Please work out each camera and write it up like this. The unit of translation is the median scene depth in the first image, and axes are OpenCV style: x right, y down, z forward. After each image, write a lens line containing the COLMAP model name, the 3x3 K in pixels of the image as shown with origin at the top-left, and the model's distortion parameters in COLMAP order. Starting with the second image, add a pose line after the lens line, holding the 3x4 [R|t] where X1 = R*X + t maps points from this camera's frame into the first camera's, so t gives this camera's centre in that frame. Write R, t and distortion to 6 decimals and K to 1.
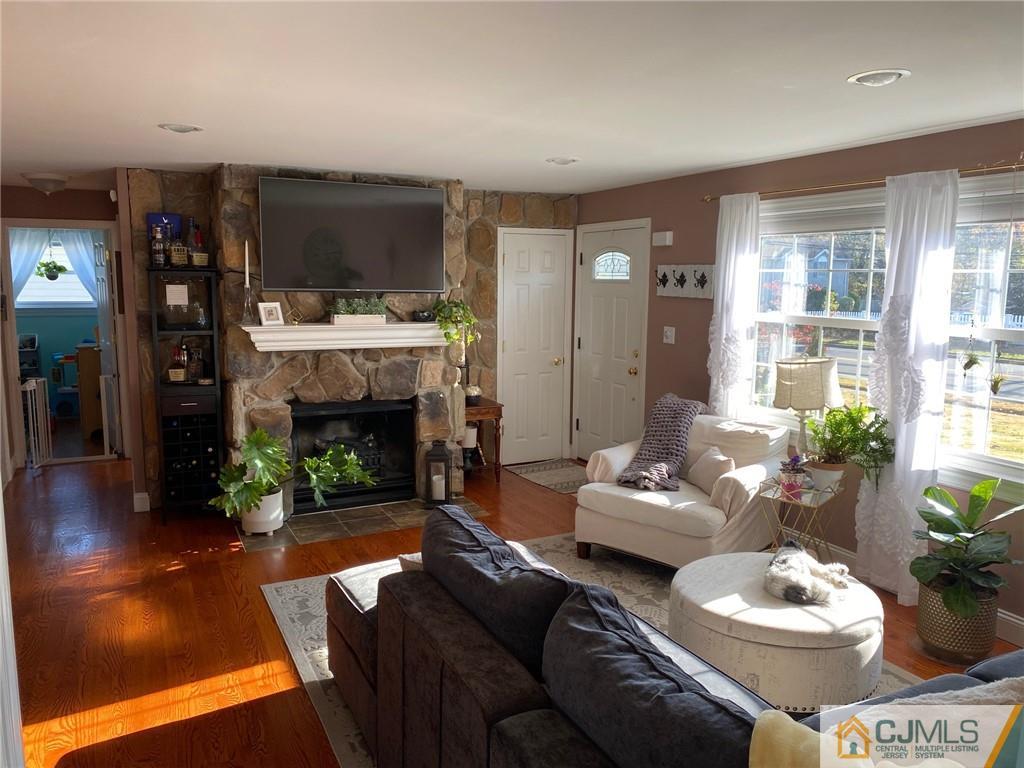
lens RADIAL K [[765.0, 0, 512.0], [0, 765.0, 384.0], [0, 0, 1]] dist [0.093997, -0.144218]
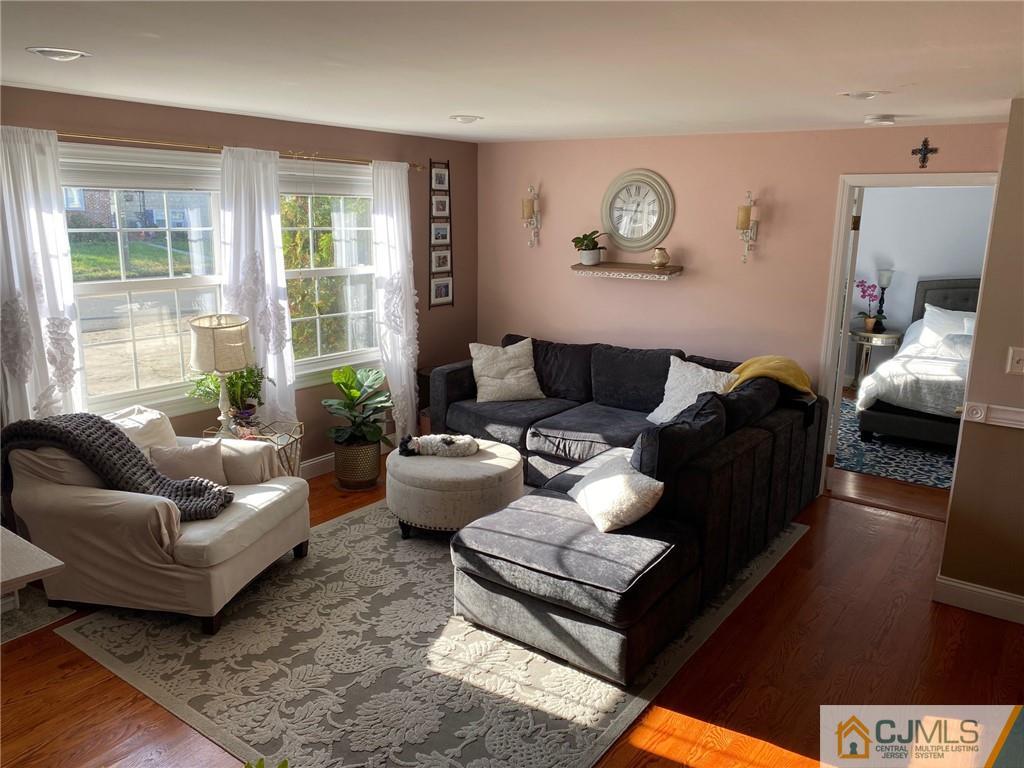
lens RADIAL K [[765.0, 0, 512.0], [0, 765.0, 384.0], [0, 0, 1]] dist [0.093997, -0.144218]
pose [[-0.453070, -0.217416, 0.864556, -0.741398], [0.108942, 0.949033, 0.295751, -0.225540], [-0.884793, 0.228183, -0.406293, 1.154514]]
